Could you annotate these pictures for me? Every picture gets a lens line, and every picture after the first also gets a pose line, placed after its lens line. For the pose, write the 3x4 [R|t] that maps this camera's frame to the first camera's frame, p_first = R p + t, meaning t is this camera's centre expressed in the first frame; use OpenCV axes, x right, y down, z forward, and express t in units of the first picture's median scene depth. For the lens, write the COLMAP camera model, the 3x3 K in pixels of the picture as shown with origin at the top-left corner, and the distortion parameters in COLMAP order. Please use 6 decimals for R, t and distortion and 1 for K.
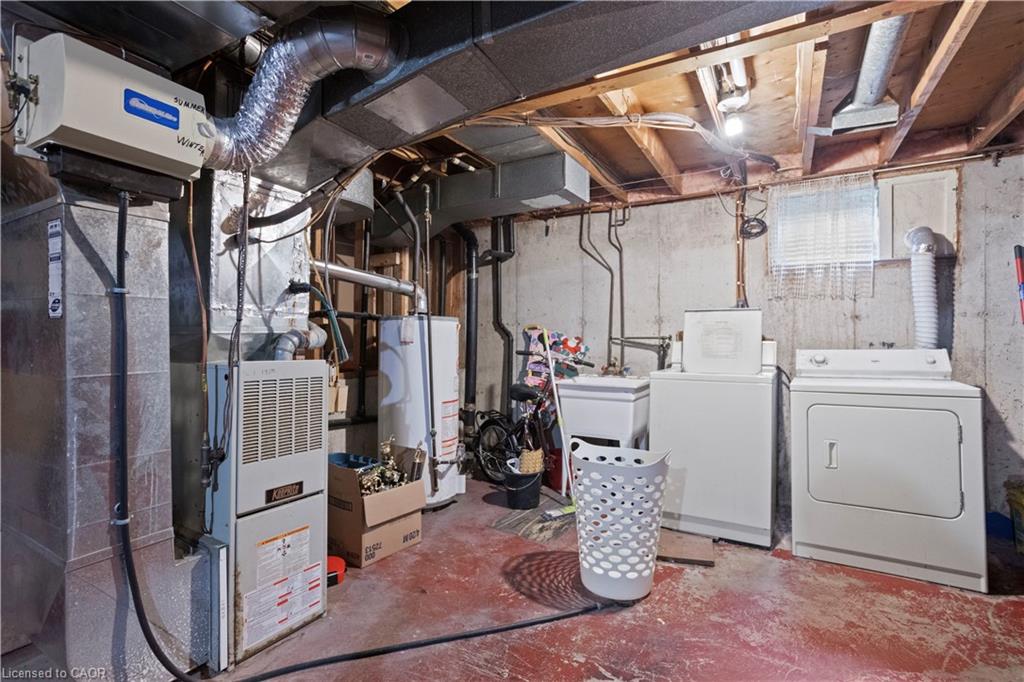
lens RADIAL K [[507.2, 0, 512.0], [0, 507.2, 341.0], [0, 0, 1]] dist [-0.061423, 0.041431]
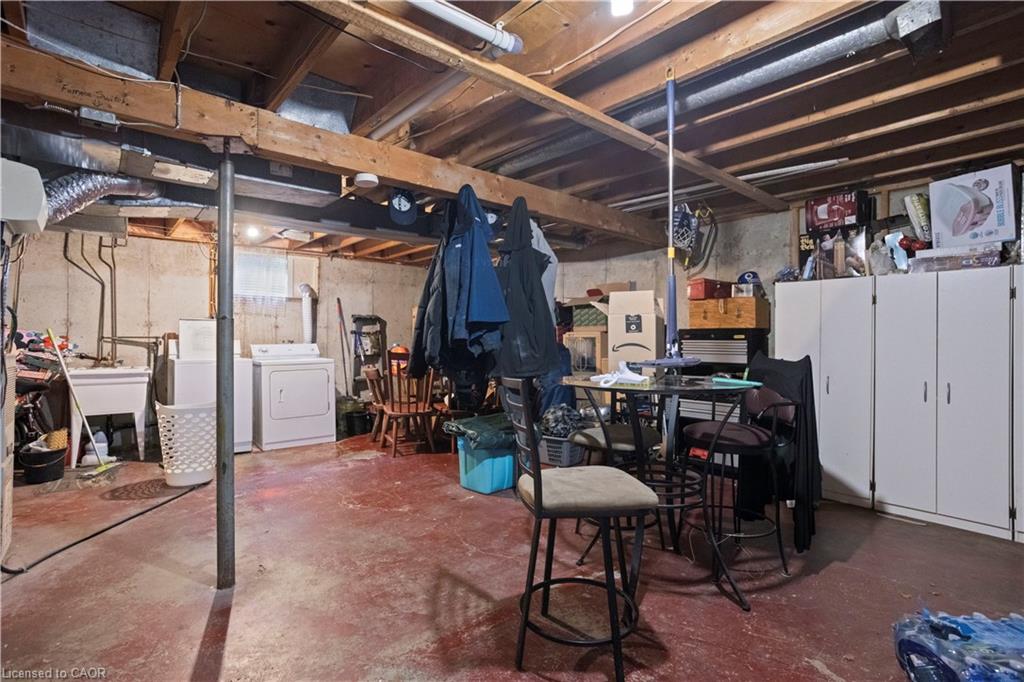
lens RADIAL K [[507.2, 0, 512.0], [0, 507.2, 341.0], [0, 0, 1]] dist [-0.061423, 0.041431]
pose [[0.352755, -0.007516, 0.935685, -0.773683], [-0.005902, 0.999930, 0.010258, -0.019280], [-0.935697, -0.009141, 0.352686, -0.501222]]
